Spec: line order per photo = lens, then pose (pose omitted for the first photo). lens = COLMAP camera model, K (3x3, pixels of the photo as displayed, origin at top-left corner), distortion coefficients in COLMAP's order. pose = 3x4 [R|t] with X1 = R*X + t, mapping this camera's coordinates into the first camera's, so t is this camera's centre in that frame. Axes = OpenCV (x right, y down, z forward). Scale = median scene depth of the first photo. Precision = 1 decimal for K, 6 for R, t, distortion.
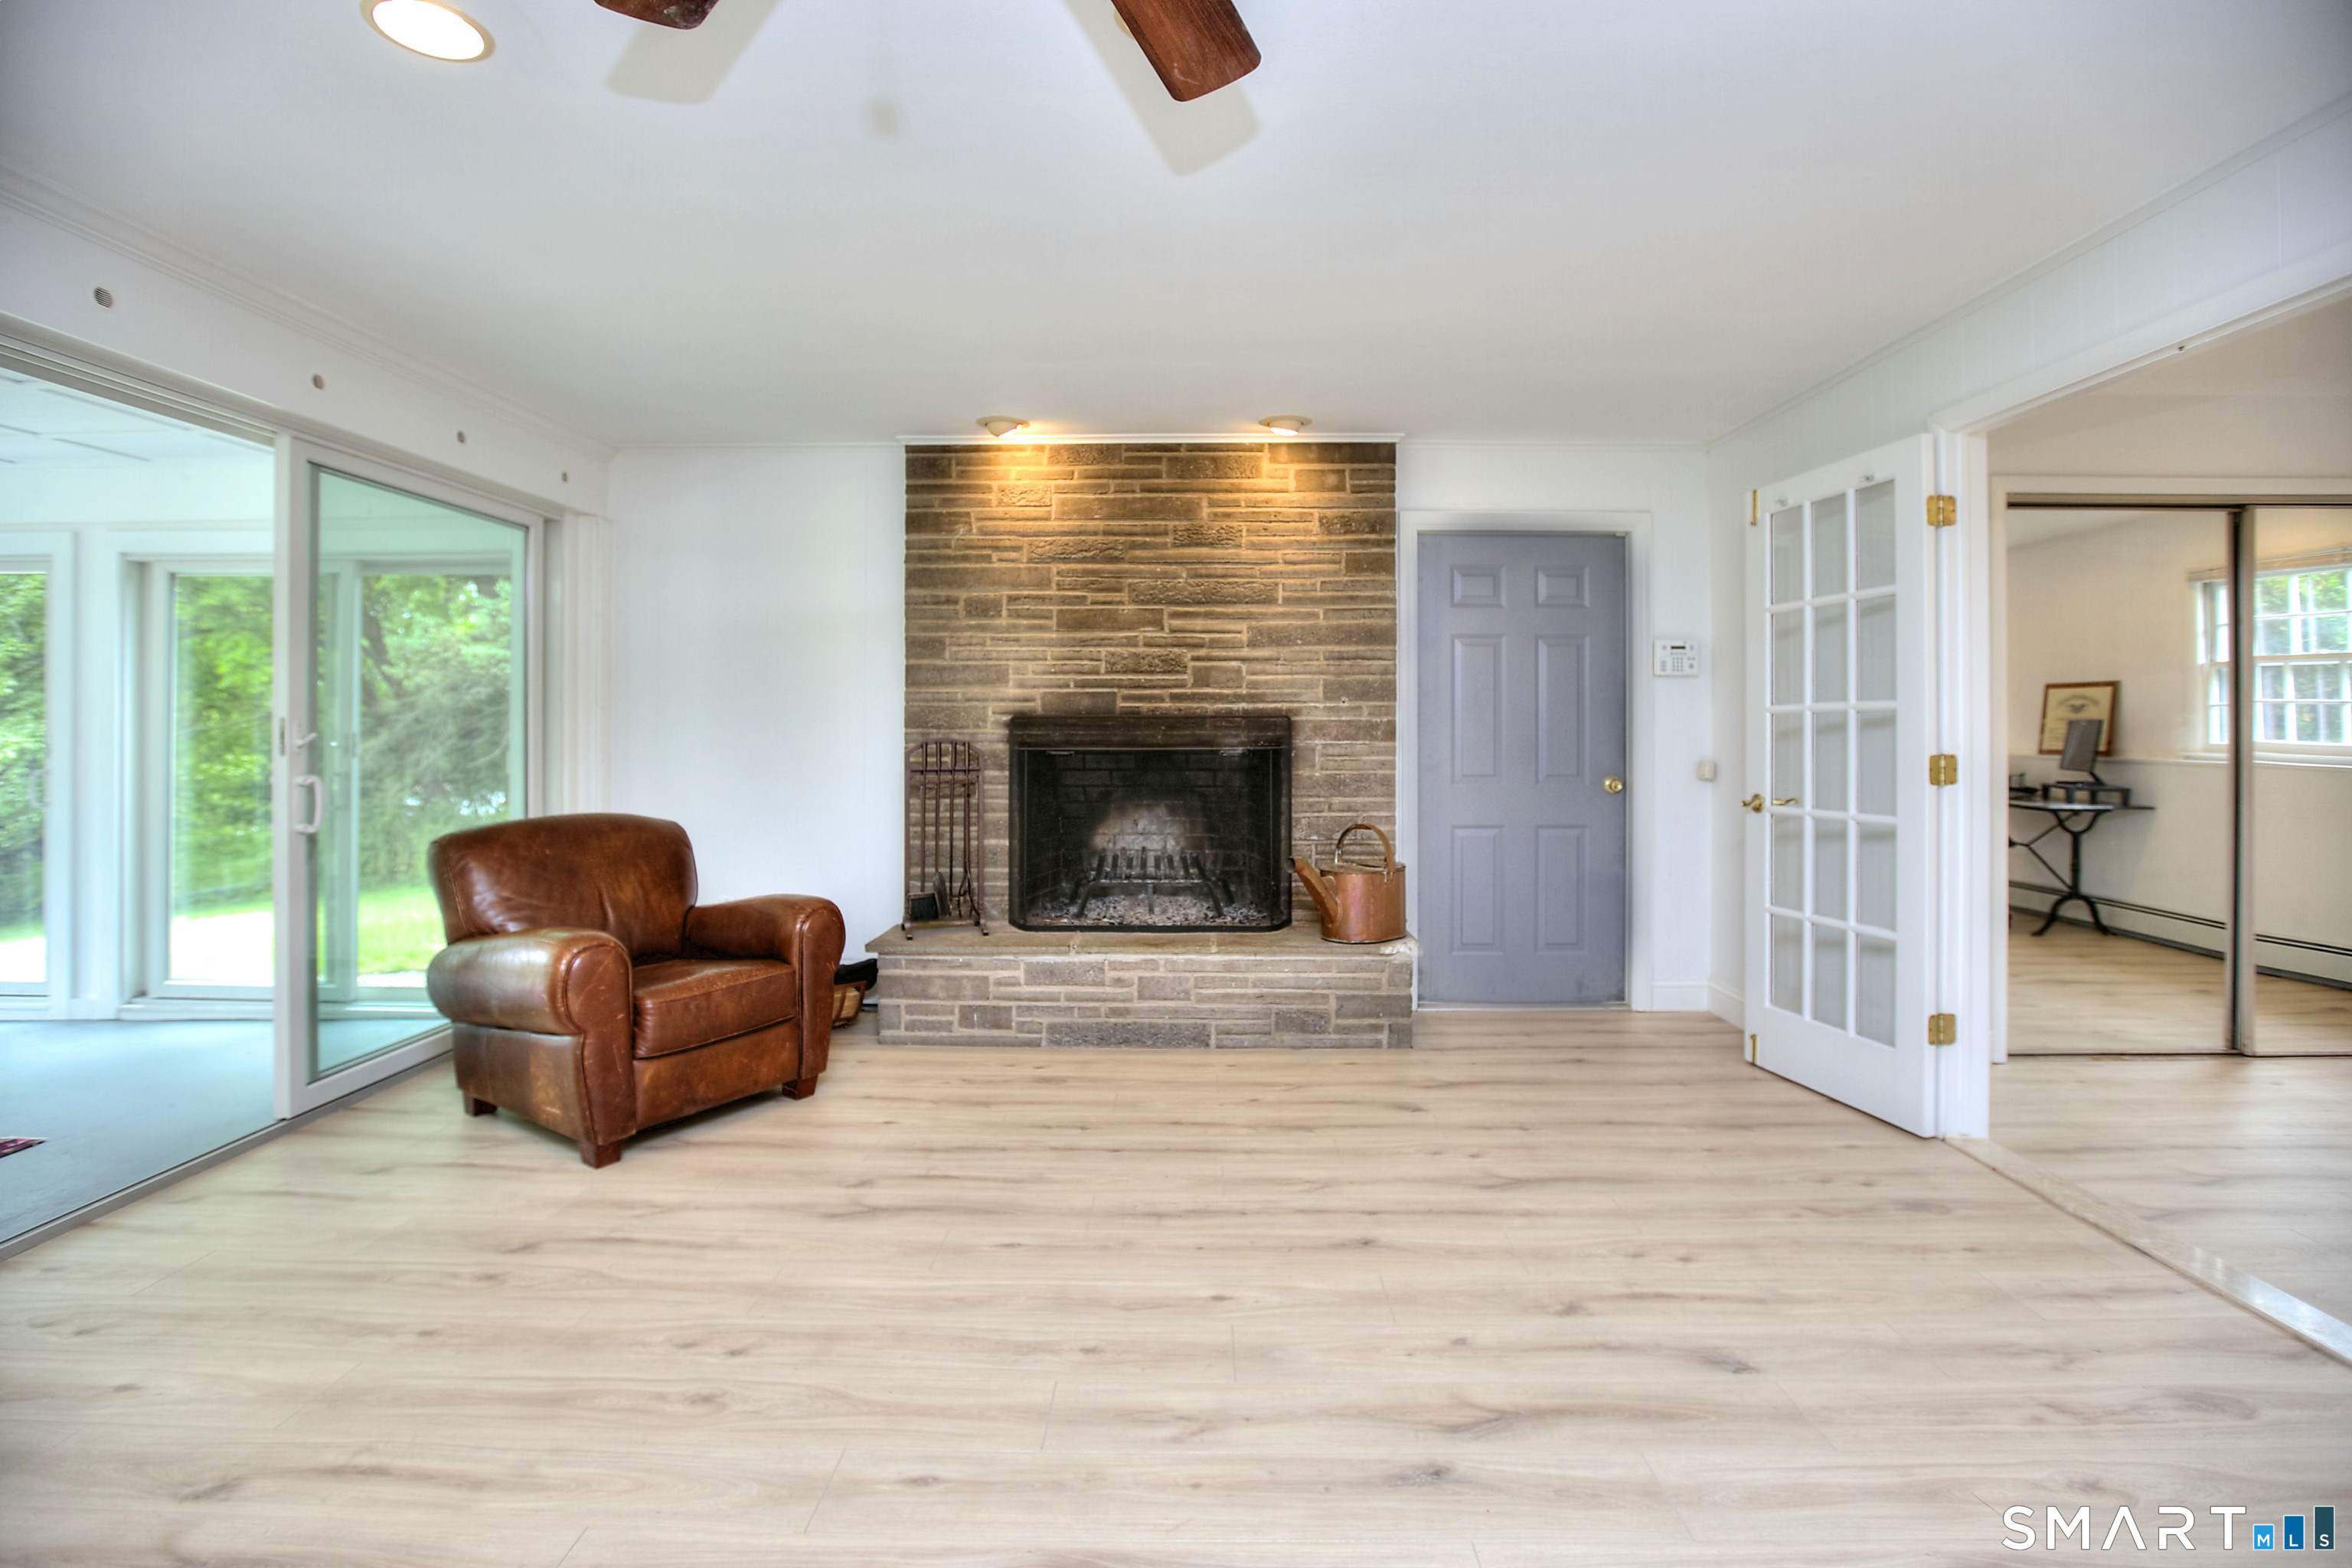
lens RADIAL K [[1077.9, 0, 1176.9], [0, 1077.9, 716.3], [0, 0, 1]] dist [-0.029167, 0.005776]
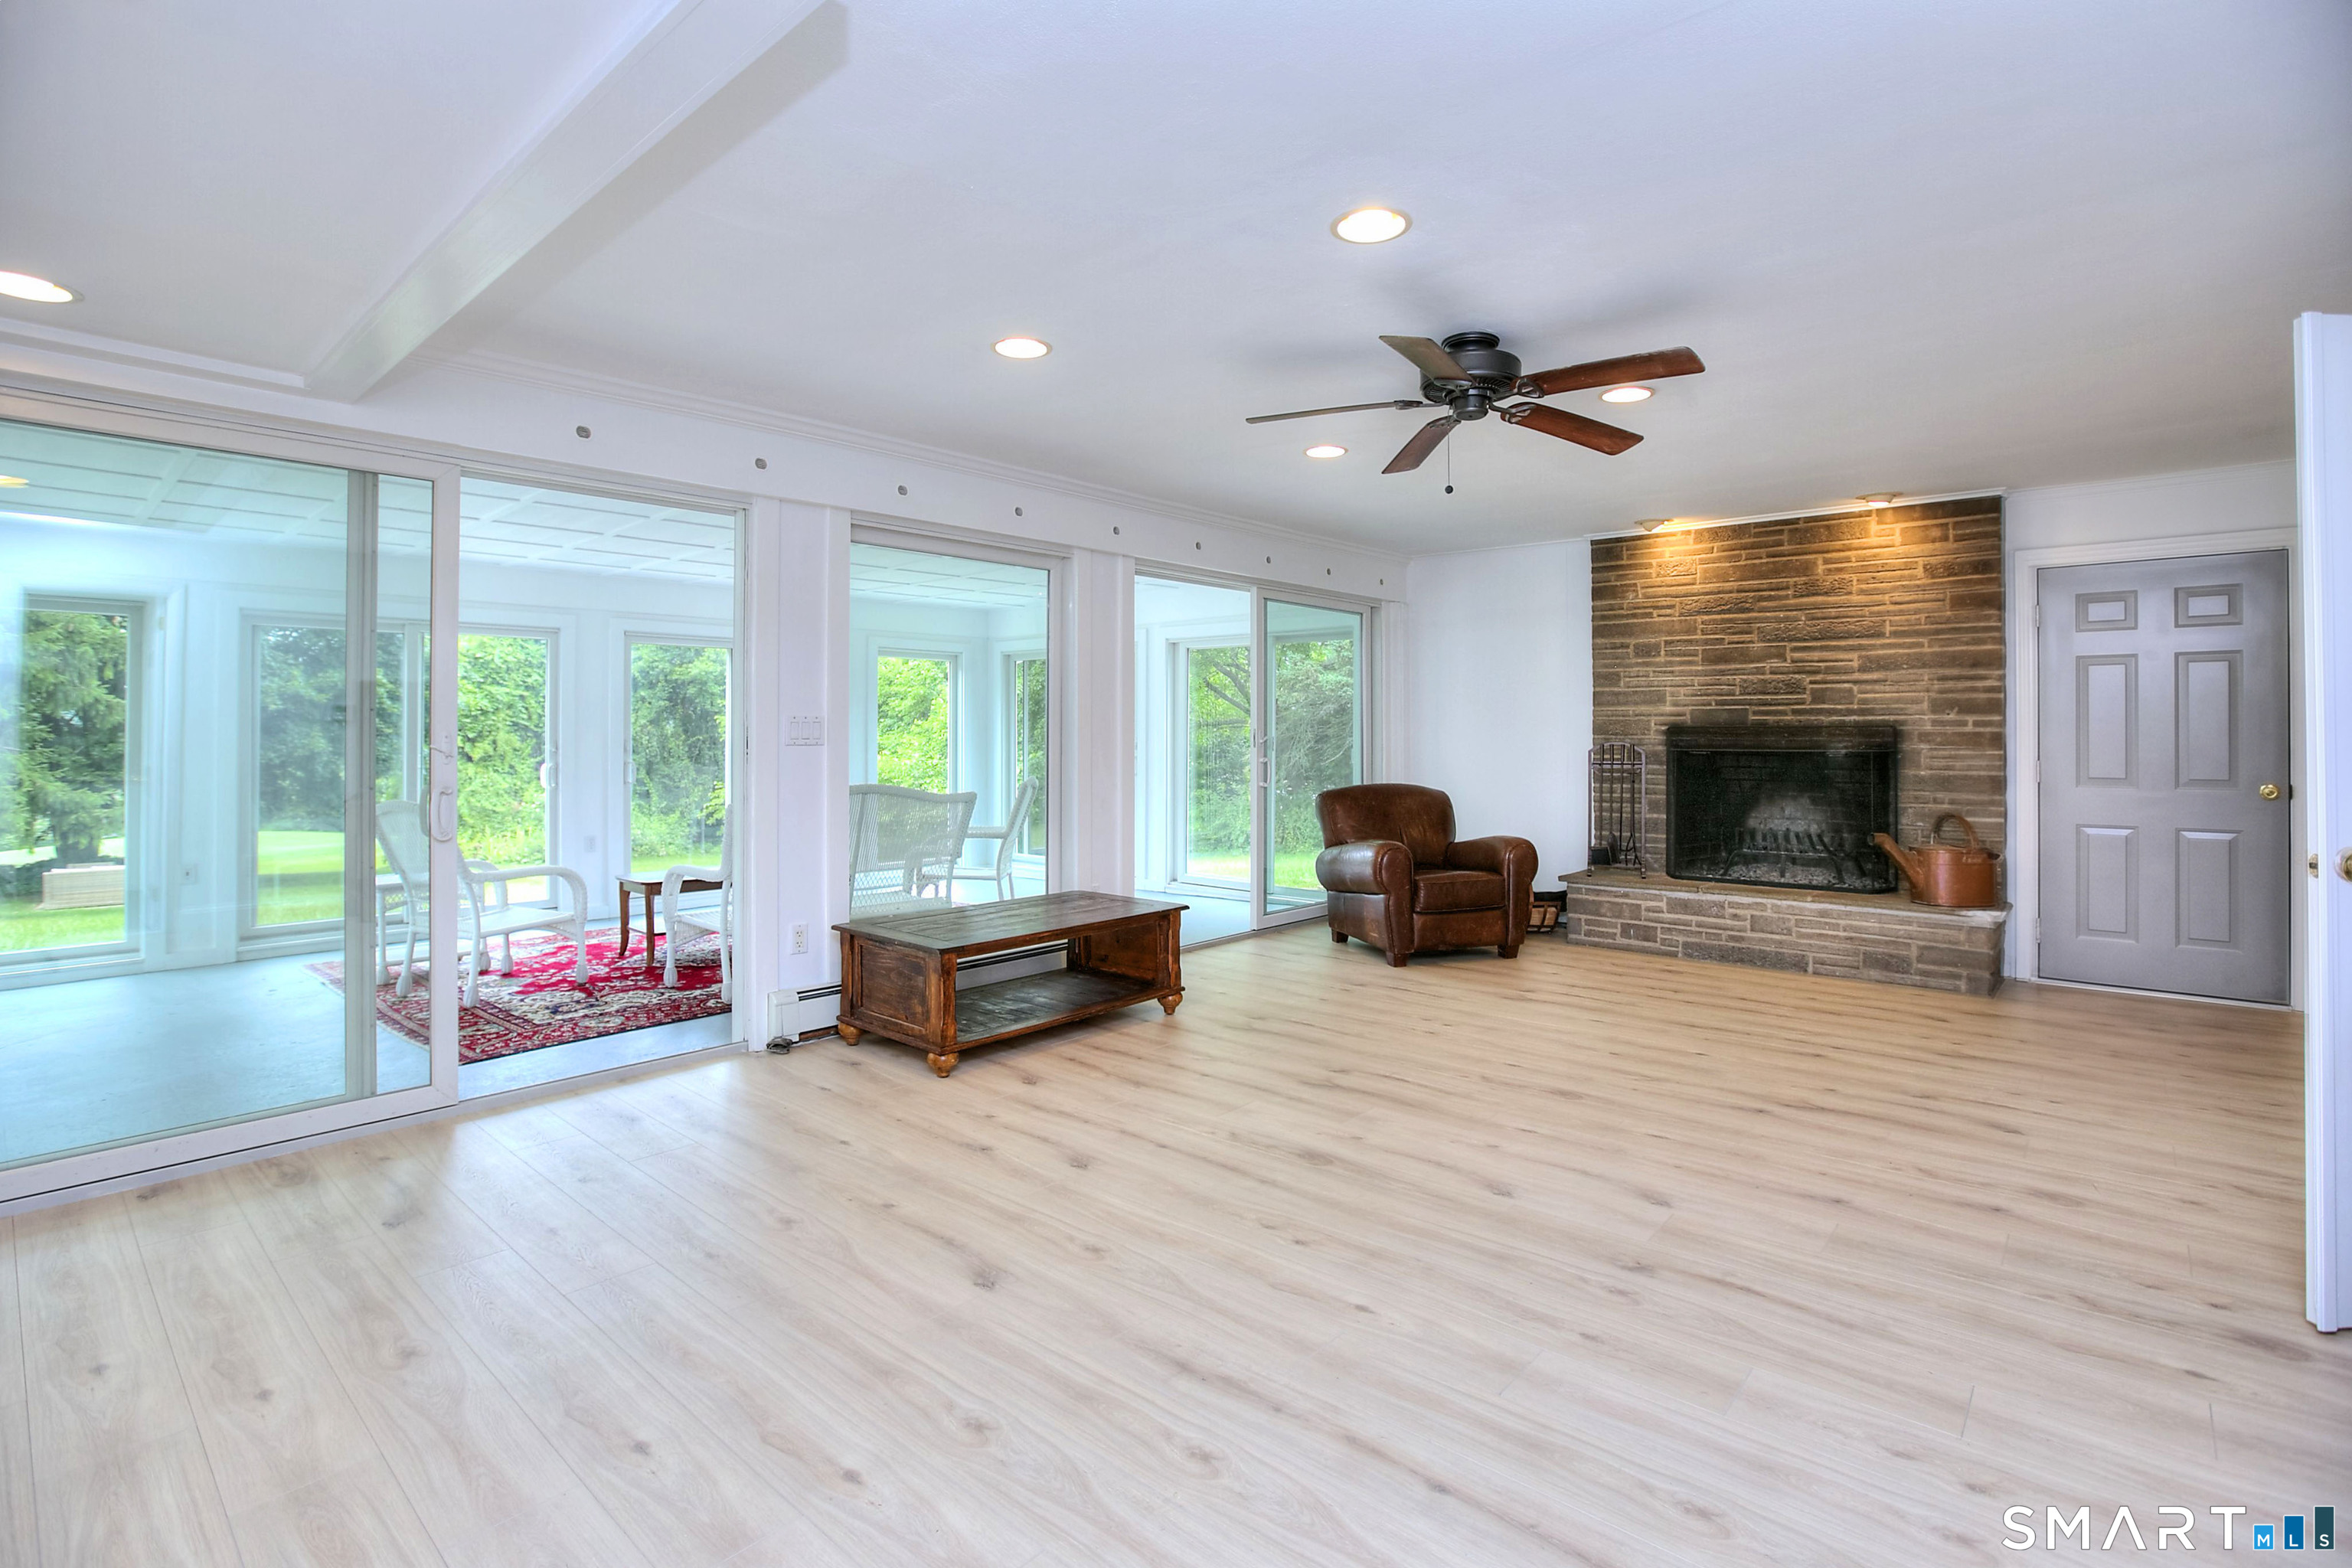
lens RADIAL K [[1077.9, 0, 1143.8], [0, 1077.9, 725.5], [0, 0, 1]] dist [-0.029167, 0.005776]
pose [[0.734183, -0.003479, -0.678943, 0.300705], [0.004027, 0.999992, -0.000769, -0.003354], [0.678940, -0.002170, 0.734191, -0.498023]]
